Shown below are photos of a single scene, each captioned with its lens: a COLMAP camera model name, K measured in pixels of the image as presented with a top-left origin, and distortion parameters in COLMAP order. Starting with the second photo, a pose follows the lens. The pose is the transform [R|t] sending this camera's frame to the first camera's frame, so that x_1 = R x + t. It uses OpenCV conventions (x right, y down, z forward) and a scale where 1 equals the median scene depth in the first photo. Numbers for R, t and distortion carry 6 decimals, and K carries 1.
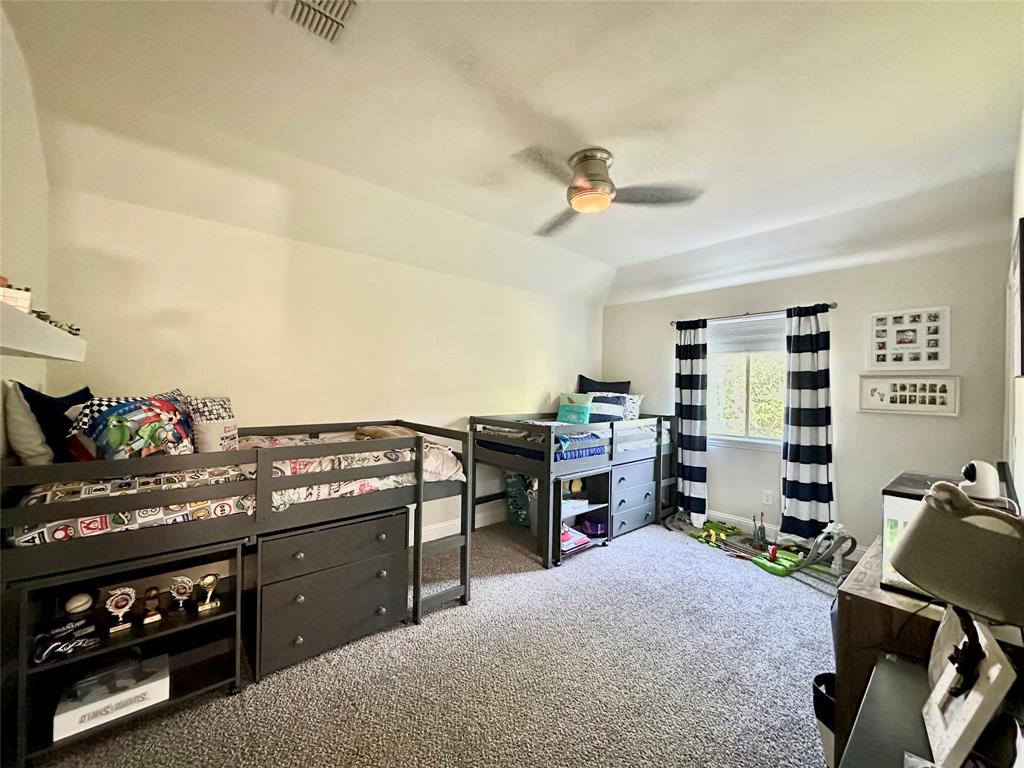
lens RADIAL K [[406.0, 0, 500.4], [0, 406.0, 385.6], [0, 0, 1]] dist [-0.000202, 0.000096]
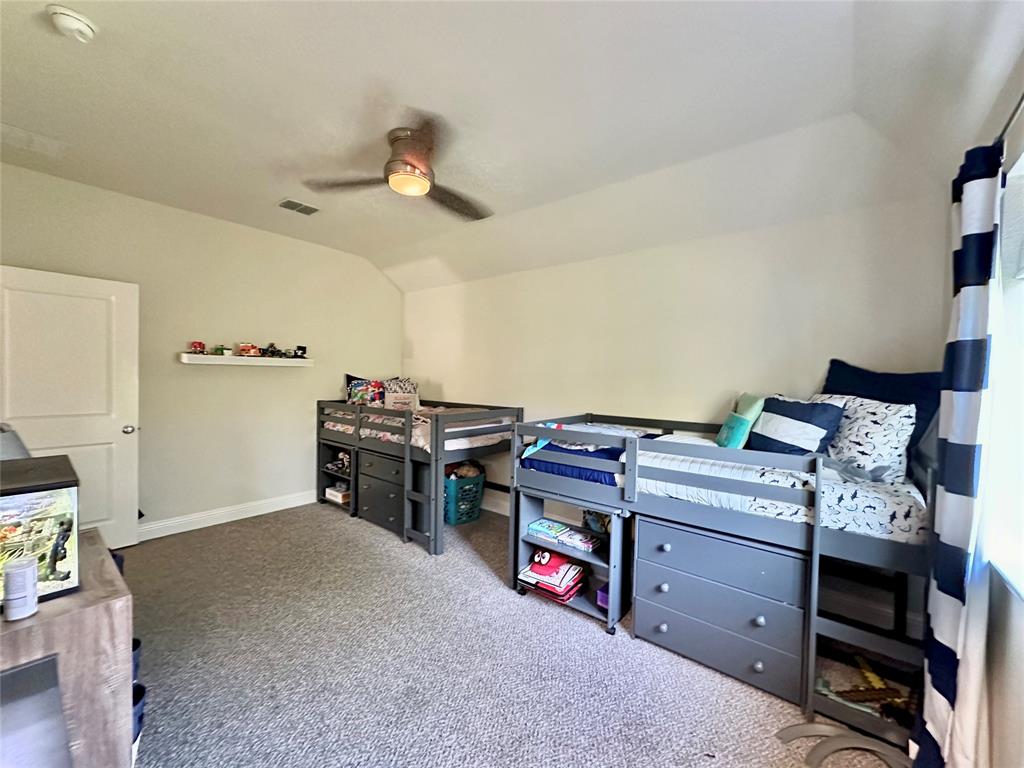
lens RADIAL K [[410.8, 0, 510.8], [0, 410.8, 383.3], [0, 0, 1]] dist [-0.009376, 0.000614]
pose [[0.176387, -0.000102, -0.984321, 1.334157], [-0.020331, 0.999786, -0.003747, 0.029693], [0.984111, 0.020674, 0.176347, 1.159134]]
